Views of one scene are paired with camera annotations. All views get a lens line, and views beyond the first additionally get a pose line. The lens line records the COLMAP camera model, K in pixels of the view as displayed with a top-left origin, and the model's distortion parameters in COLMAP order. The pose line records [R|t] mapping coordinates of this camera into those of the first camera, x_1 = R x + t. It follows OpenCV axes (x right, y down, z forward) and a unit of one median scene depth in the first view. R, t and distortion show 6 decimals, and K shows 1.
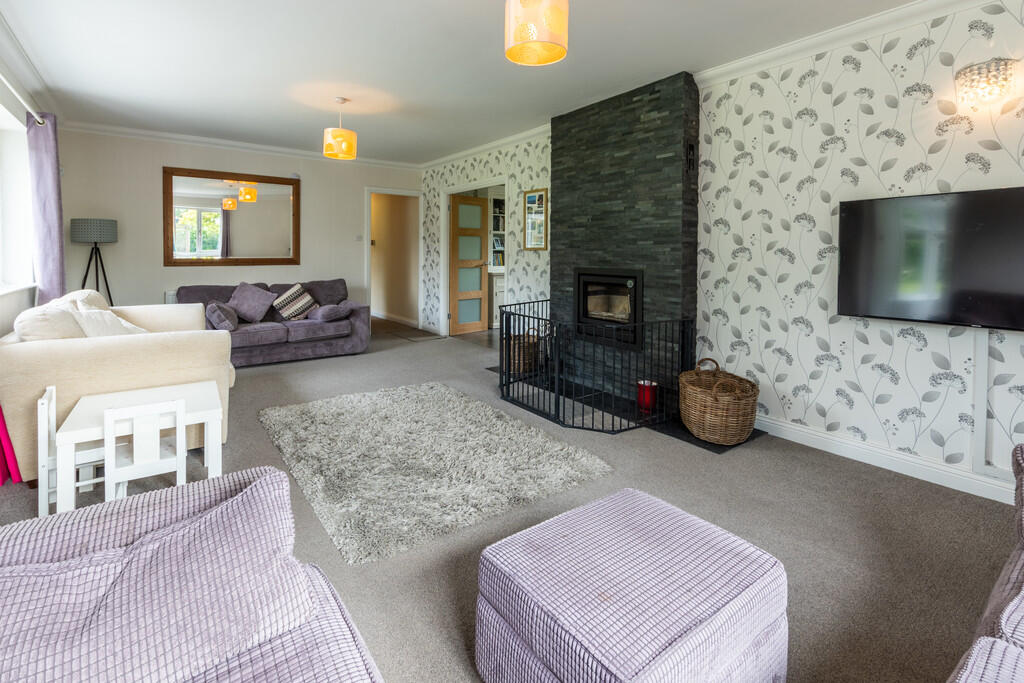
lens RADIAL K [[460.7, 0, 510.6], [0, 460.7, 372.1], [0, 0, 1]] dist [0.003868, 0.000249]
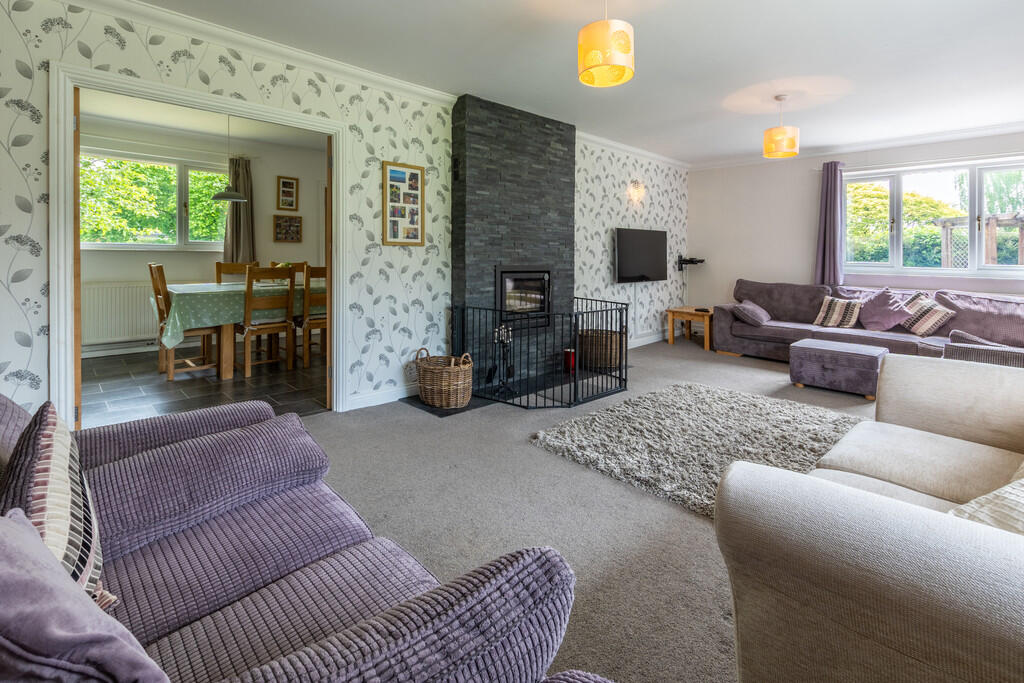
lens RADIAL K [[460.7, 0, 513.5], [0, 460.7, 340.9], [0, 0, 1]] dist [0.003868, 0.000249]
pose [[-0.110922, -0.193746, 0.974761, -0.852384], [0.232378, 0.948569, 0.214984, -0.285940], [-0.966280, 0.250360, -0.060195, 1.099525]]
